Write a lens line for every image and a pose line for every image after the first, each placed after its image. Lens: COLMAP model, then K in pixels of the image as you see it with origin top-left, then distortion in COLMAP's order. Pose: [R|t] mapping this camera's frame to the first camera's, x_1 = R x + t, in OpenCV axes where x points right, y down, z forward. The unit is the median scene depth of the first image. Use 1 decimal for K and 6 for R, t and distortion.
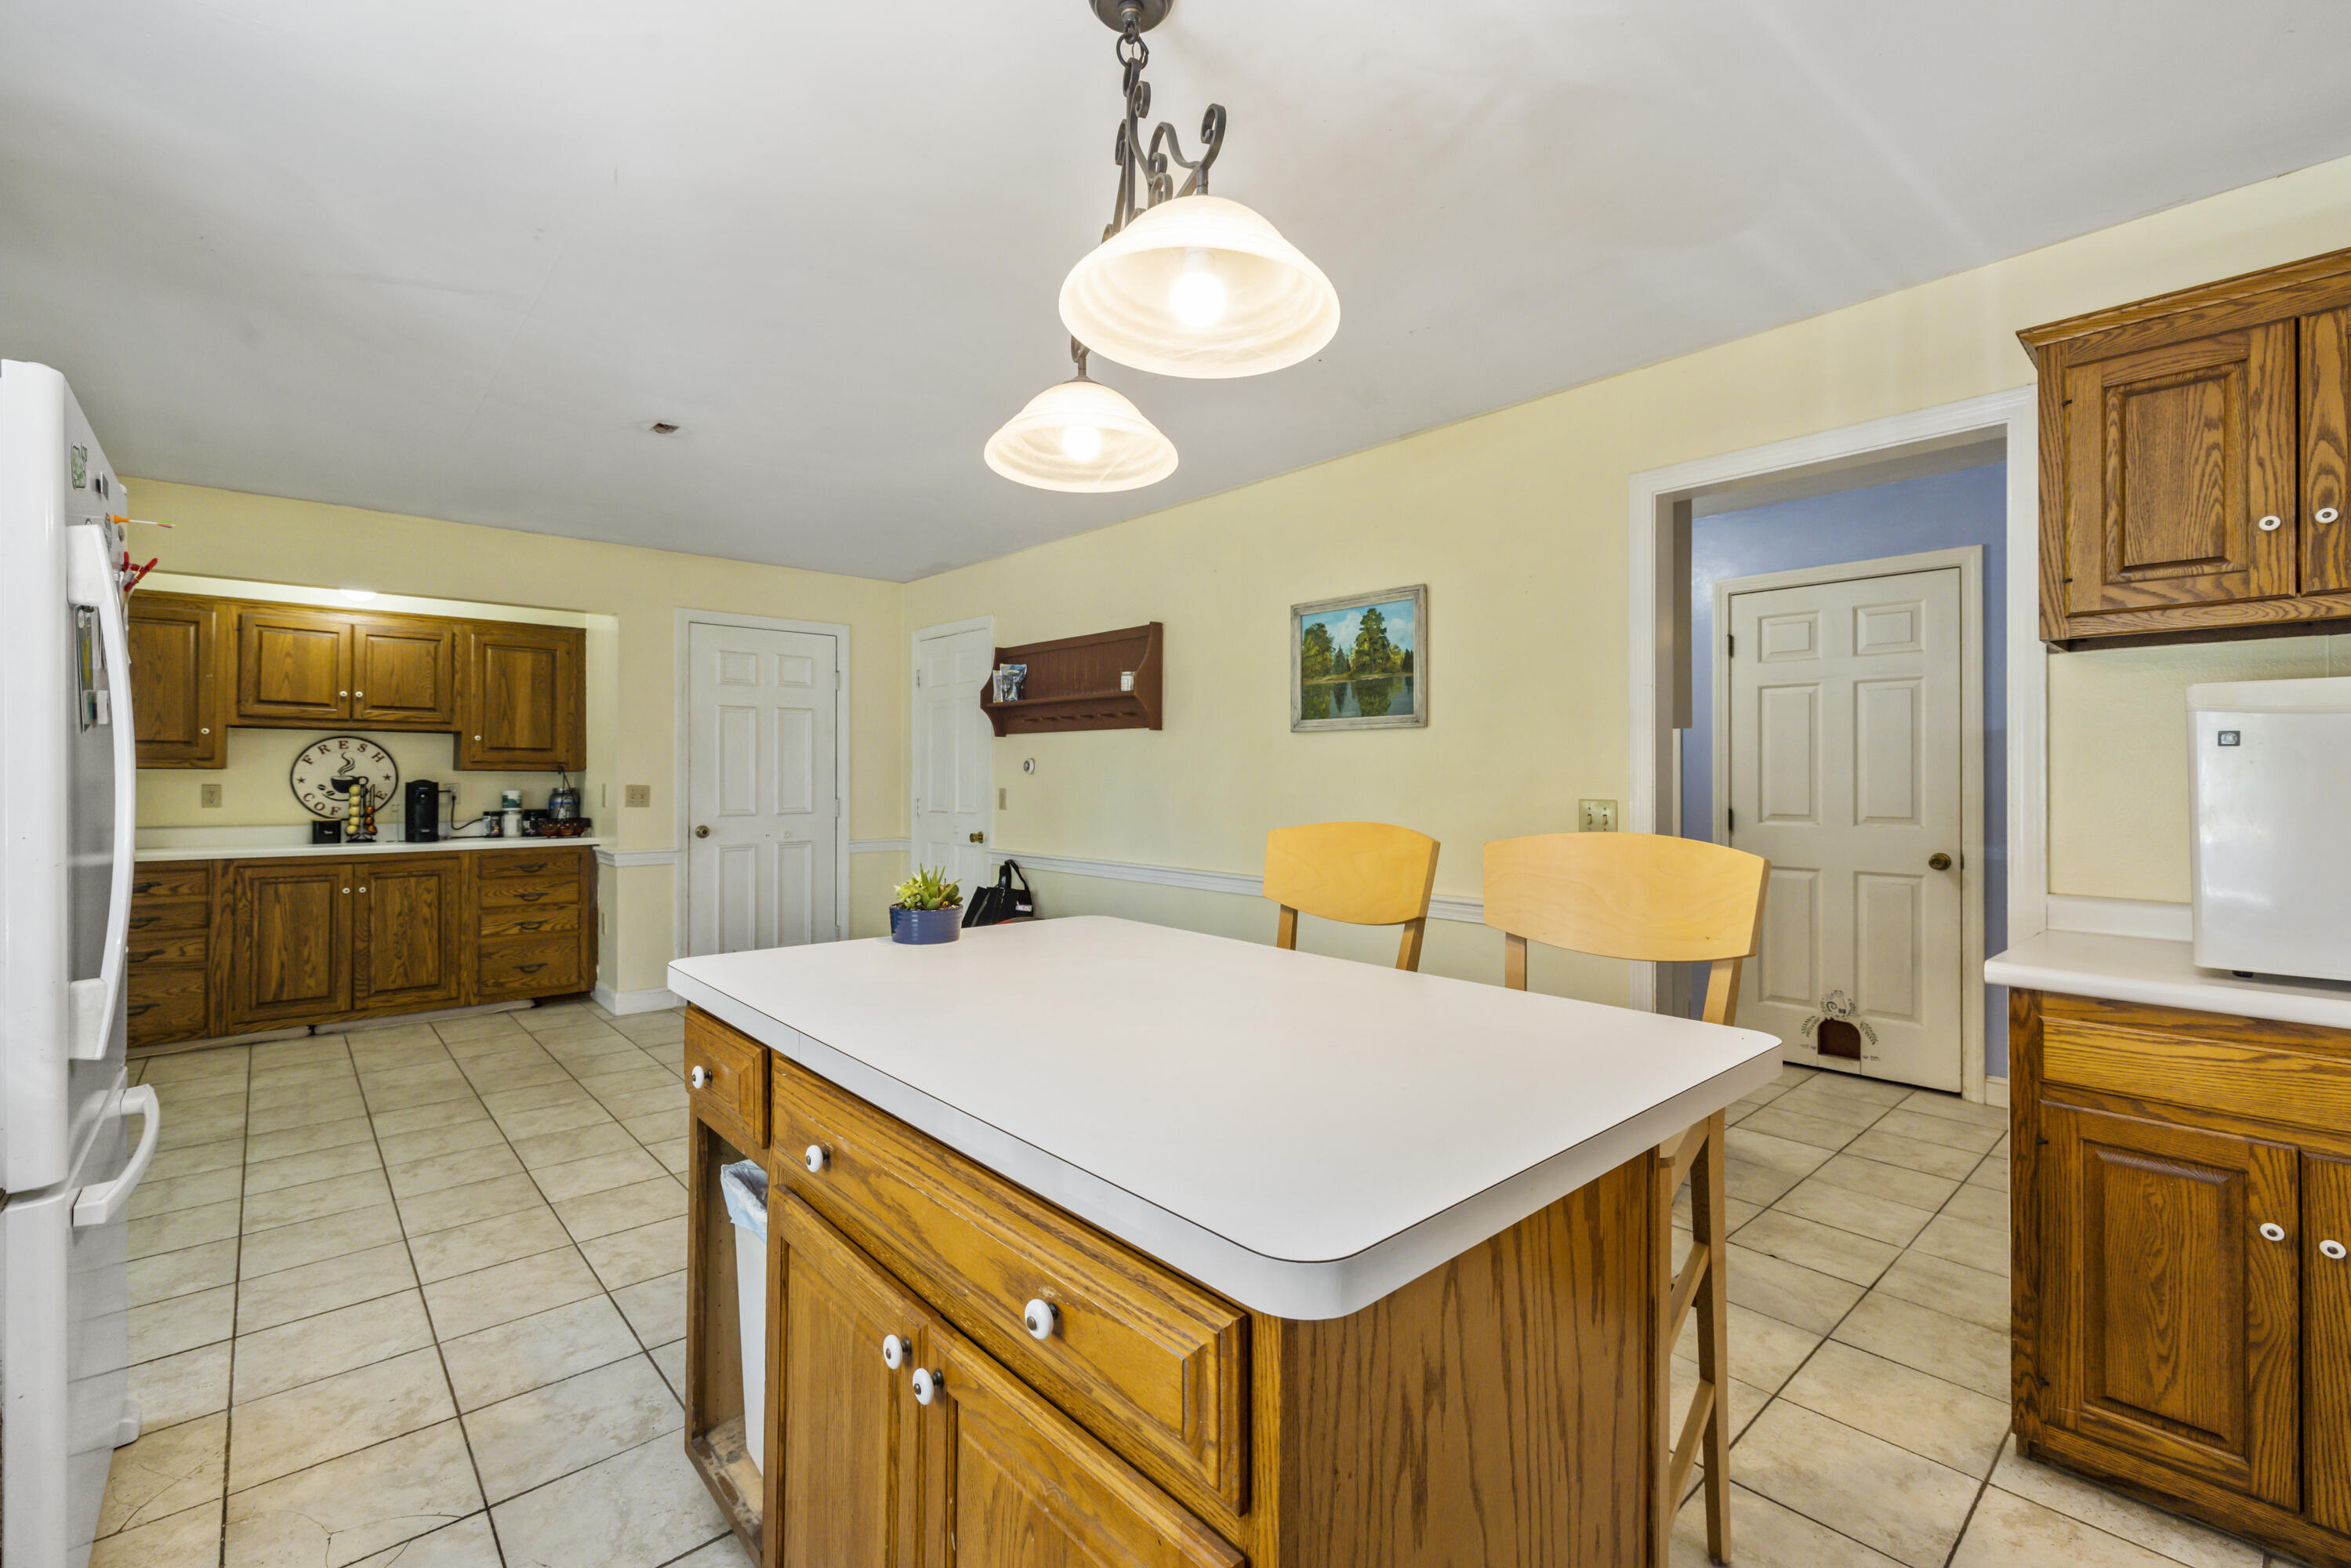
lens RADIAL K [[1008.4, 0, 1144.8], [0, 1008.4, 767.9], [0, 0, 1]] dist [0.001740, 0.000241]
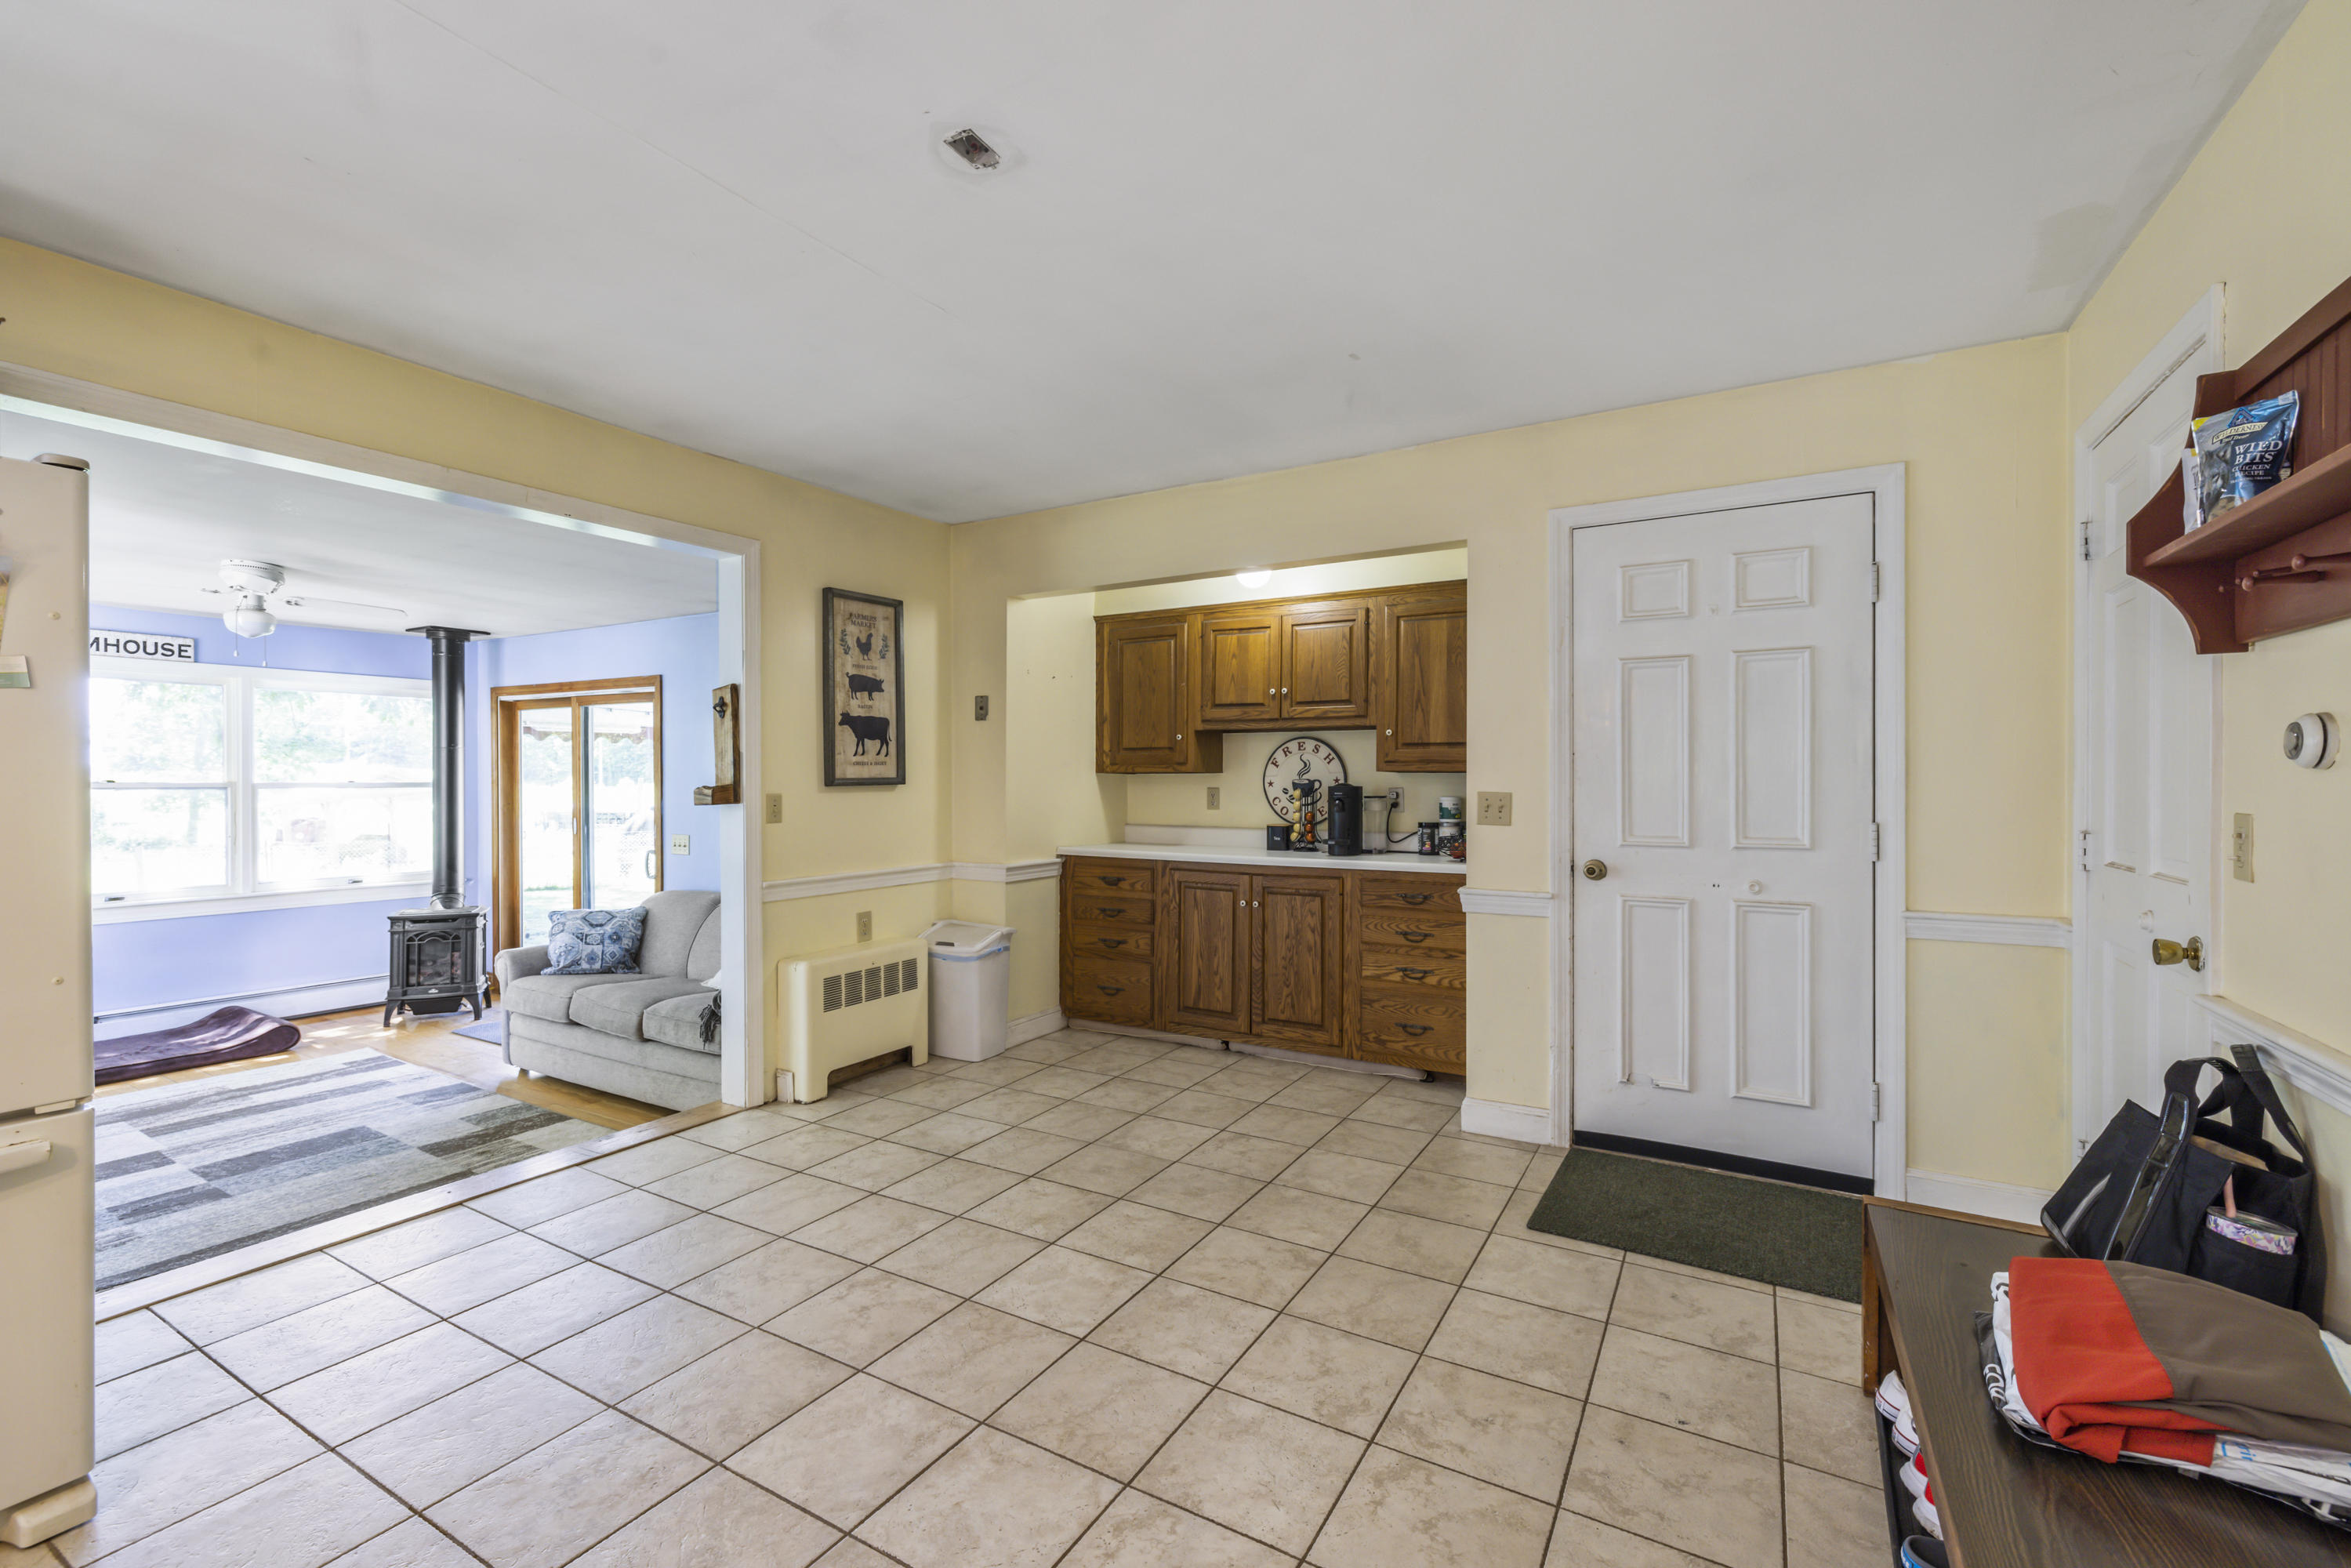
lens RADIAL K [[993.6, 0, 1175.5], [0, 993.6, 784.0], [0, 0, 1]] dist [-0.000689, -0.000156]
pose [[0.322784, 0.002333, -0.946470, 0.047465], [0.011590, 0.999912, 0.006417, 0.005193], [0.946402, -0.013041, 0.322728, 0.600657]]
